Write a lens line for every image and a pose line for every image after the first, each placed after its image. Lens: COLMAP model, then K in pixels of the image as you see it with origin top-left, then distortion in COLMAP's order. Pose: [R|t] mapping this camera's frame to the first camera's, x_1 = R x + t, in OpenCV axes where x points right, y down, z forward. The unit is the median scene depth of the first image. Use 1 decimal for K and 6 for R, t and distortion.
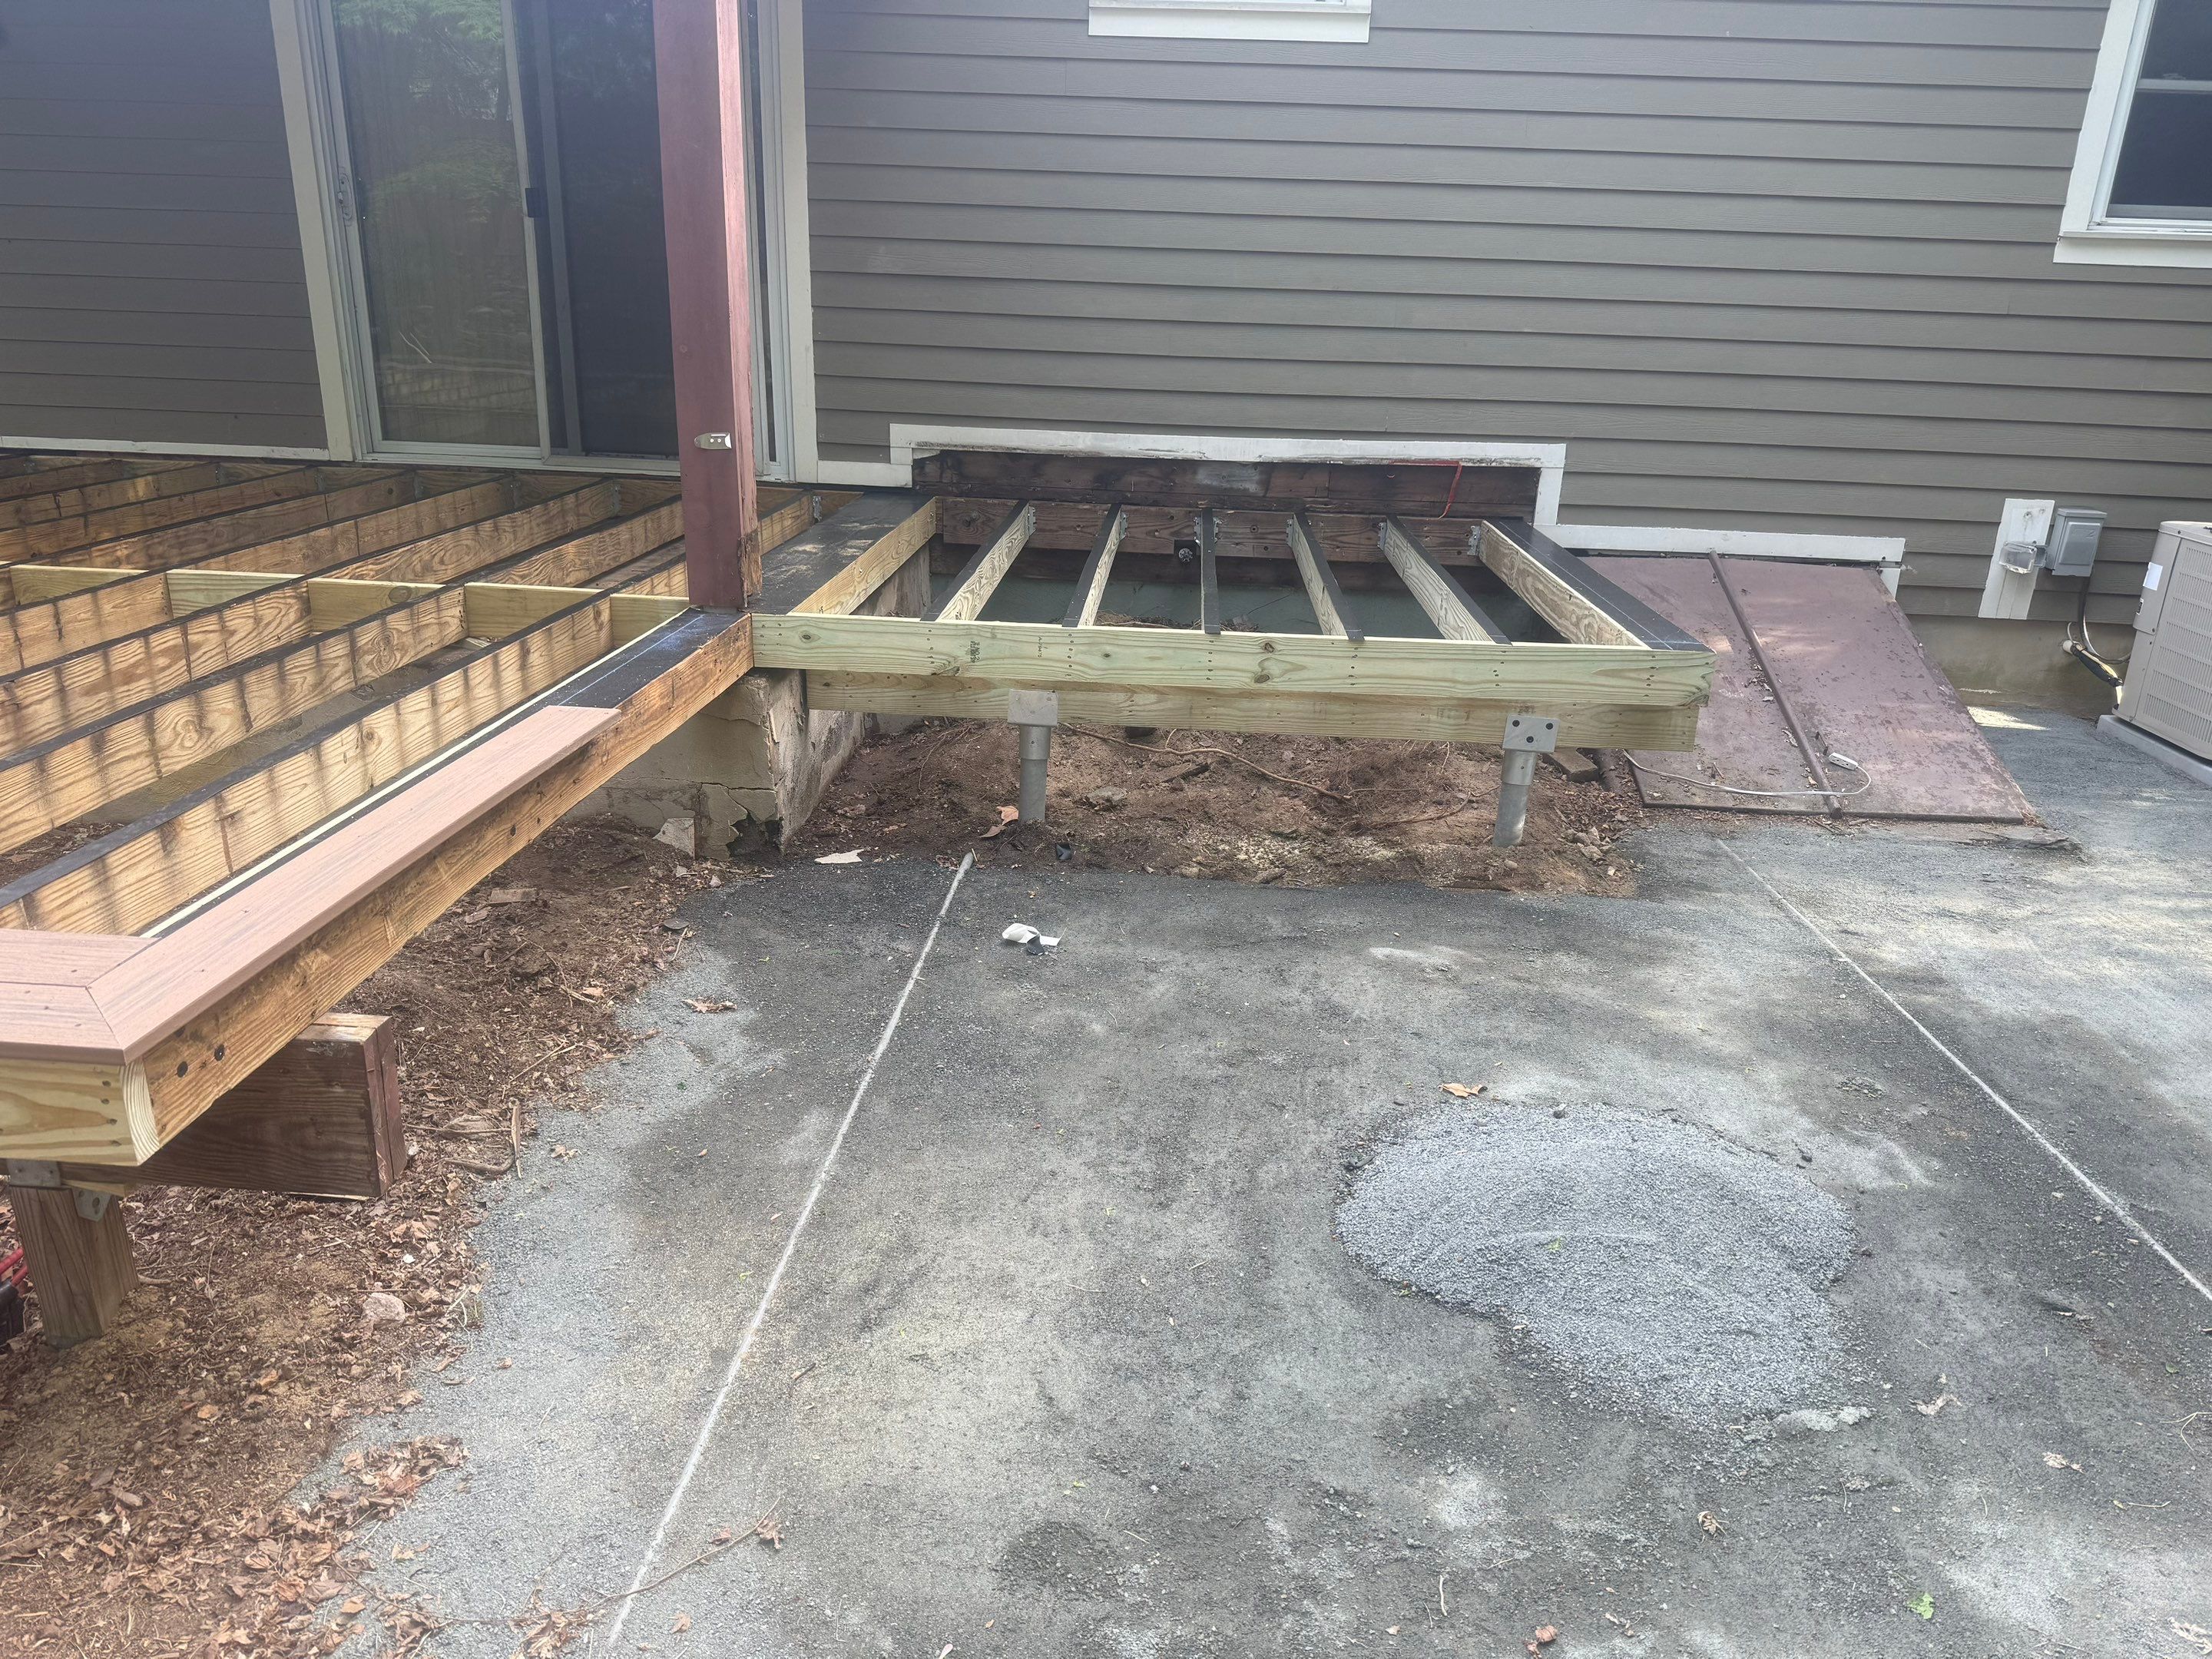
lens RADIAL K [[1617.0, 0, 1102.4], [0, 1617.0, 860.8], [0, 0, 1]] dist [0.033258, -0.039727]
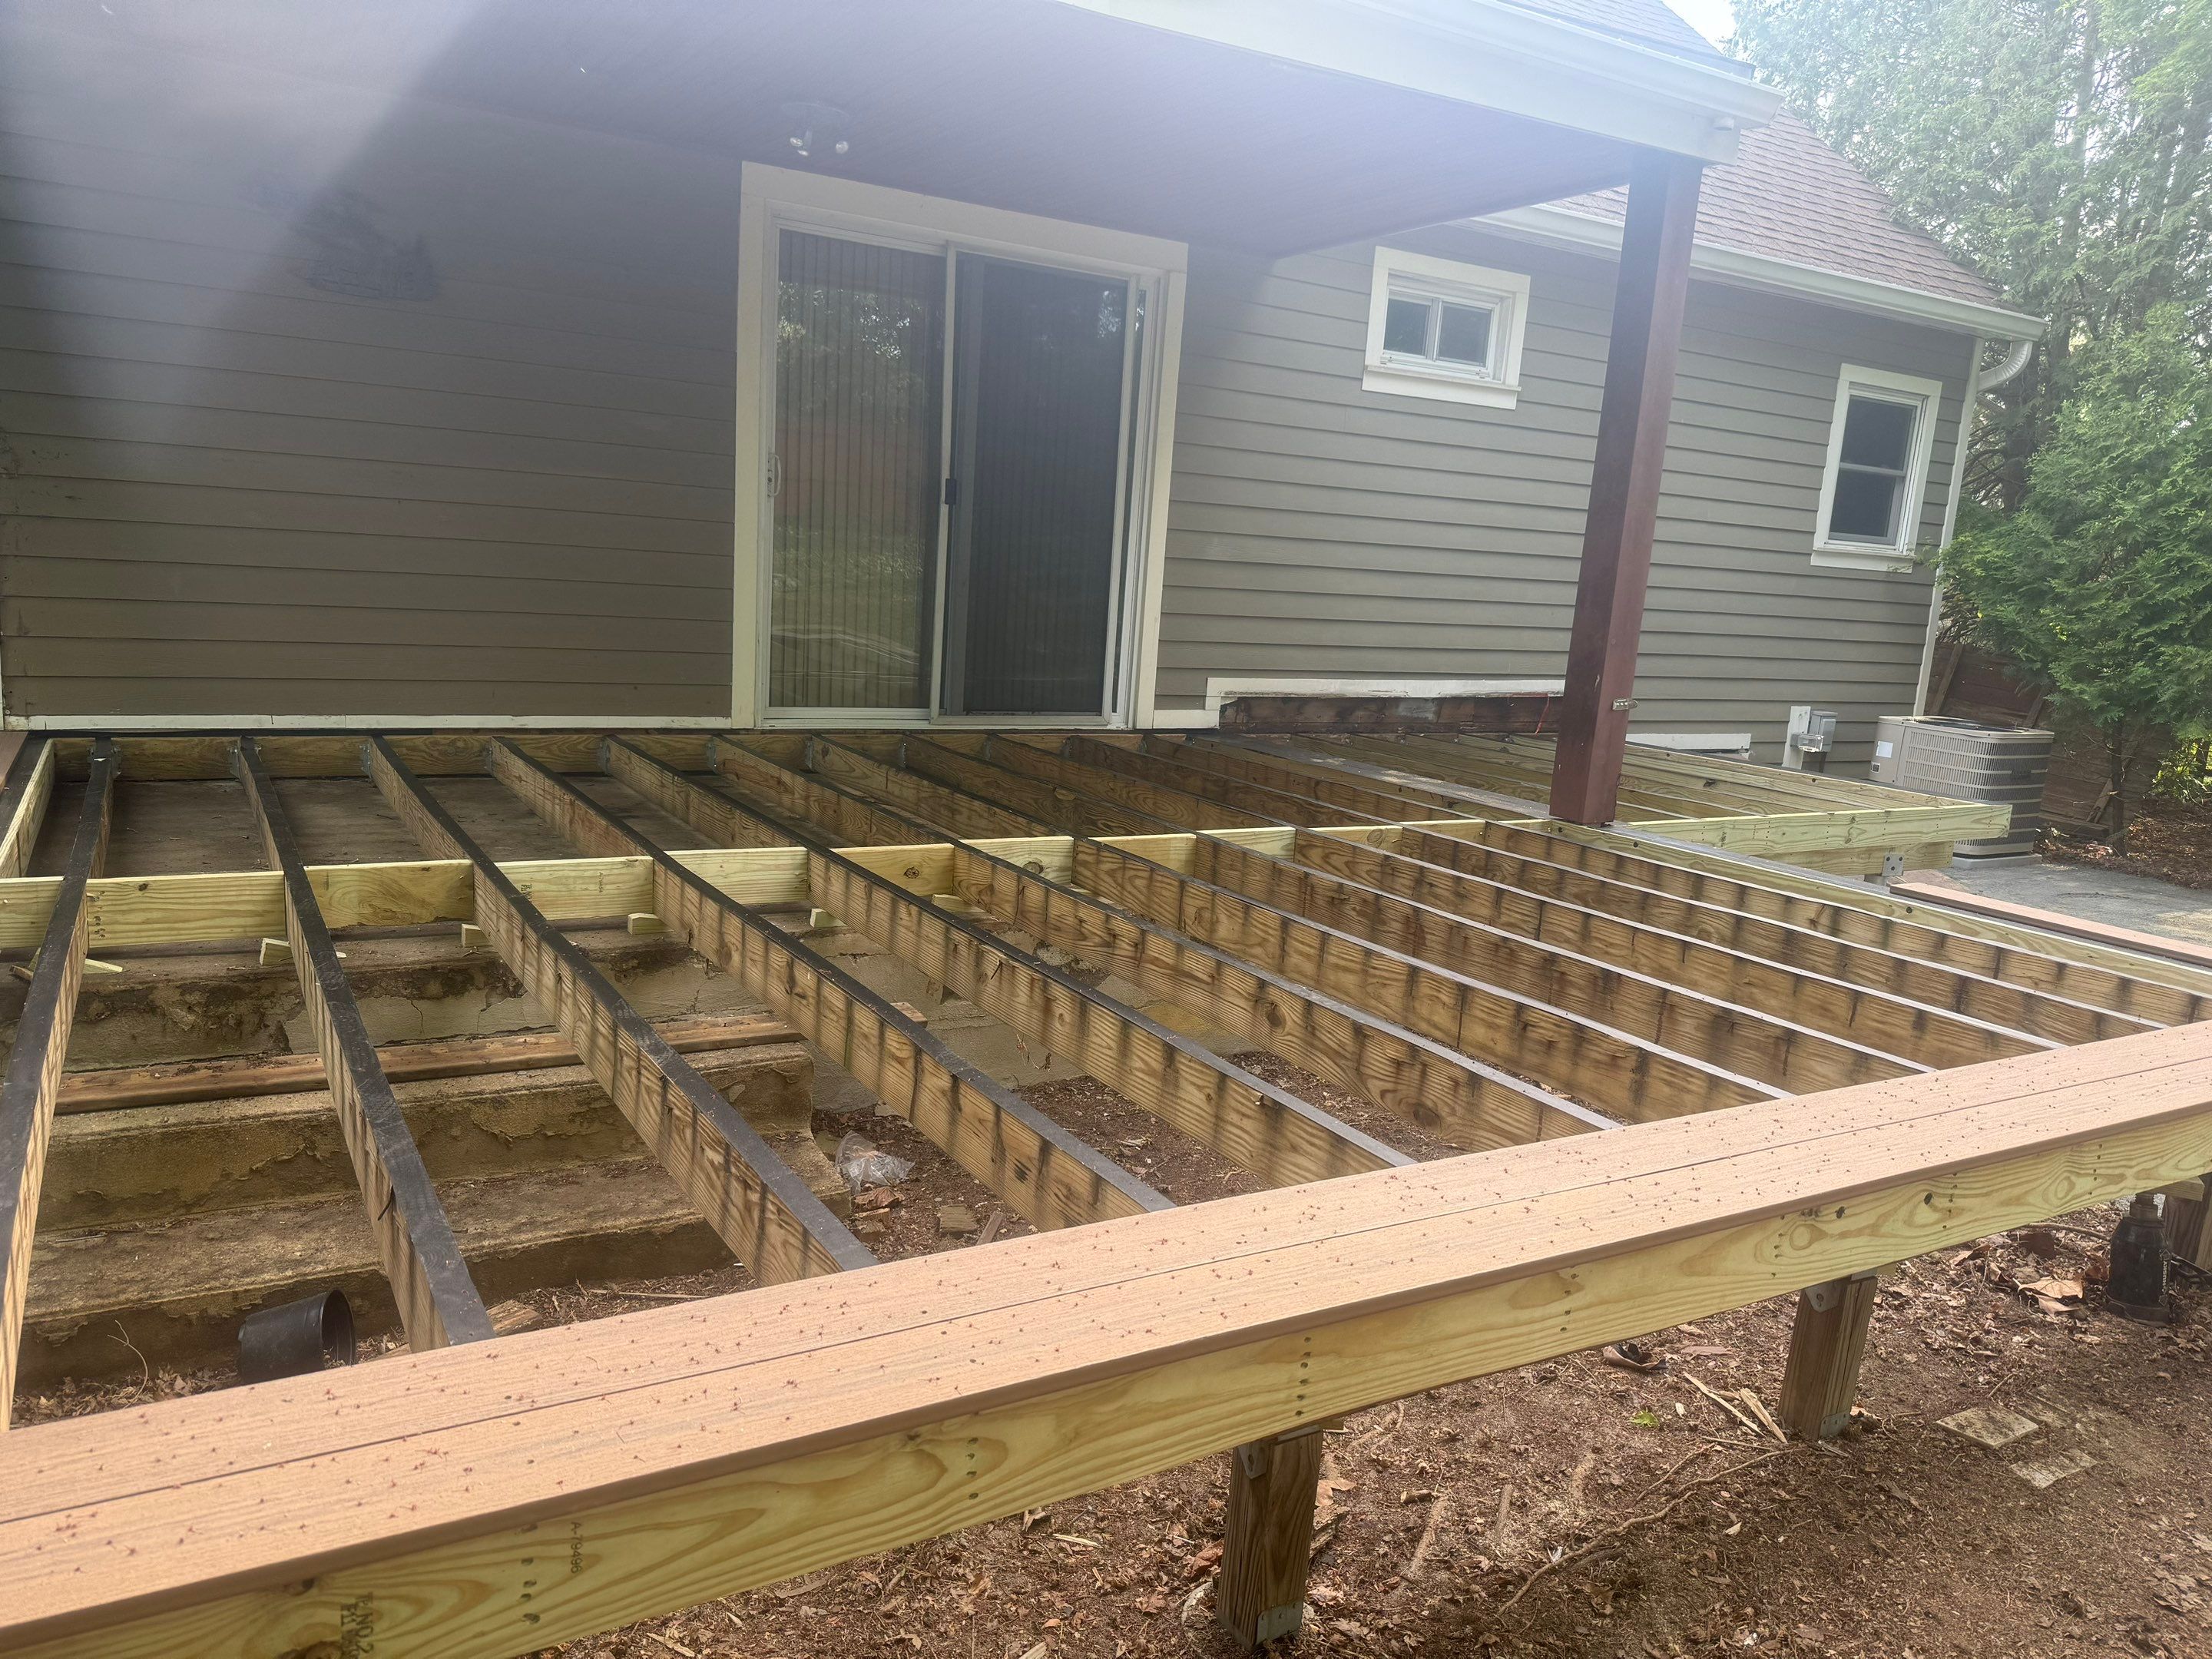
lens RADIAL K [[1529.3, 0, 1122.9], [0, 1529.3, 831.6], [0, 0, 1]] dist [0.066899, -0.077588]
pose [[0.831005, -0.079765, 0.550516, -0.825745], [0.157694, 0.982846, -0.095633, -0.059765], [-0.533444, 0.166285, 0.829329, 0.114042]]
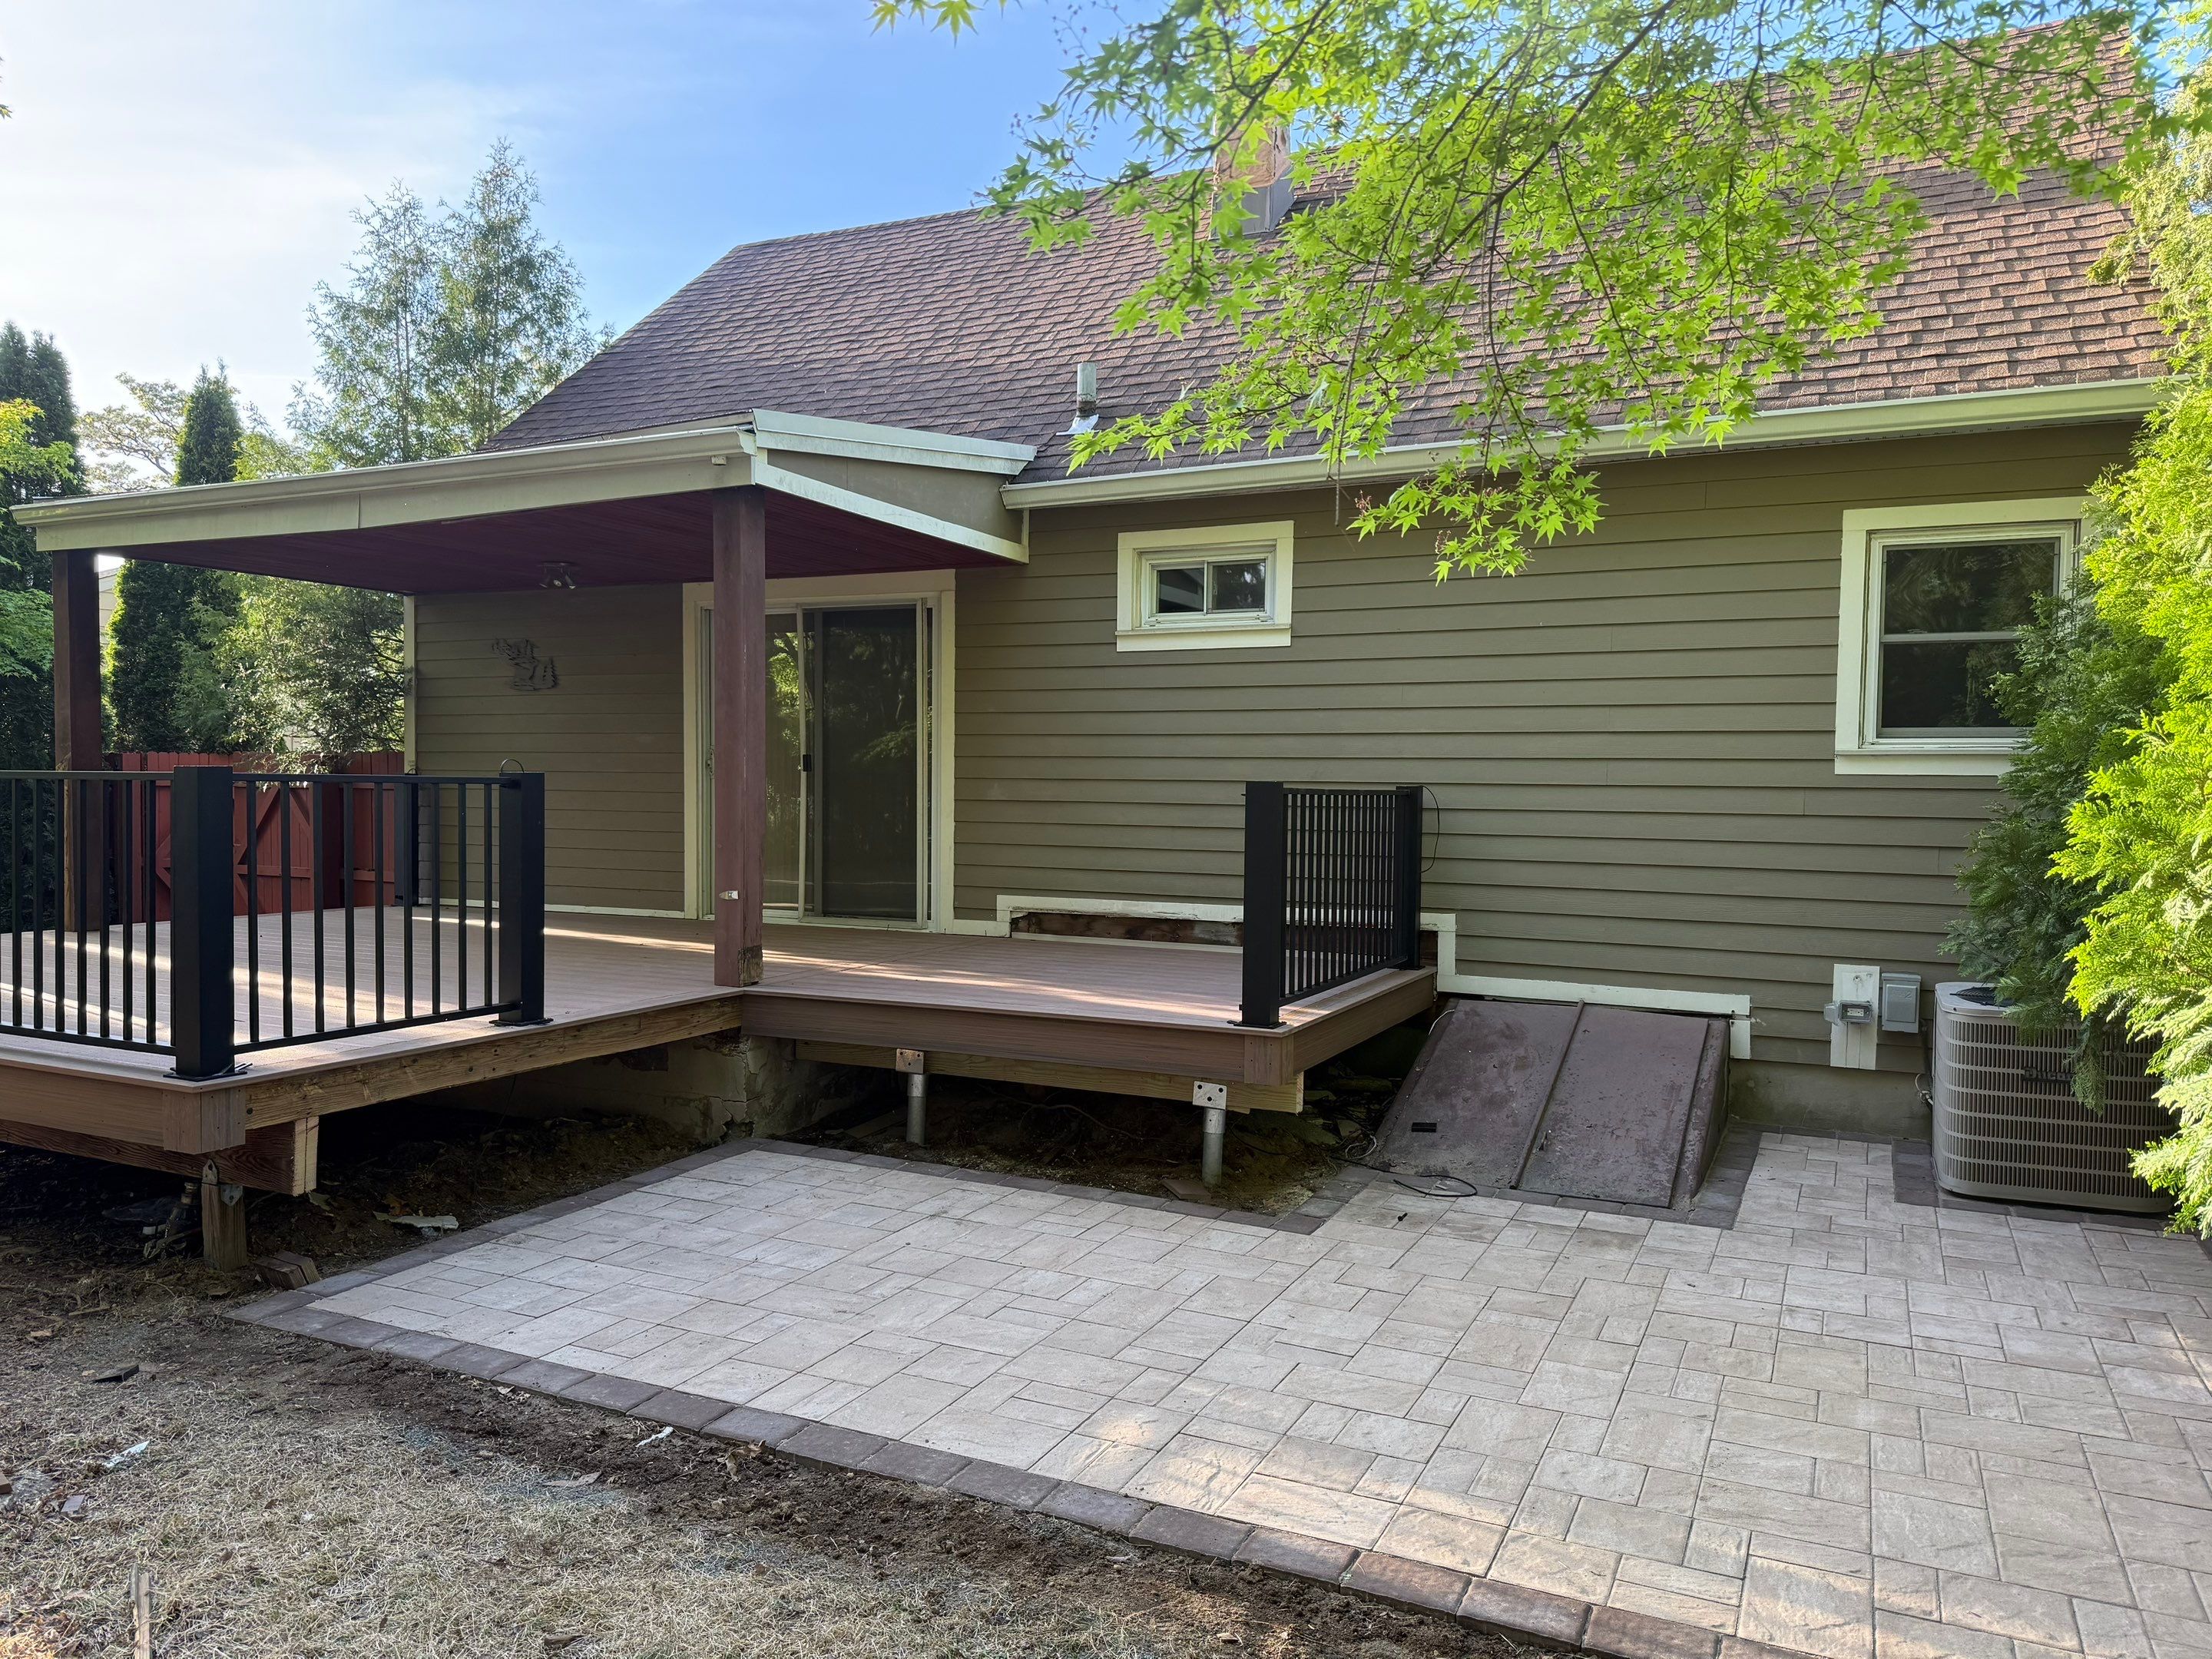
lens RADIAL K [[1529.3, 0, 1091.2], [0, 1529.3, 831.9], [0, 0, 1]] dist [0.066899, -0.077588]
pose [[0.922462, -0.009521, -0.385972, 0.488561], [-0.115287, 0.947295, -0.298901, 0.081668], [0.368475, 0.320222, 0.872745, -0.198027]]
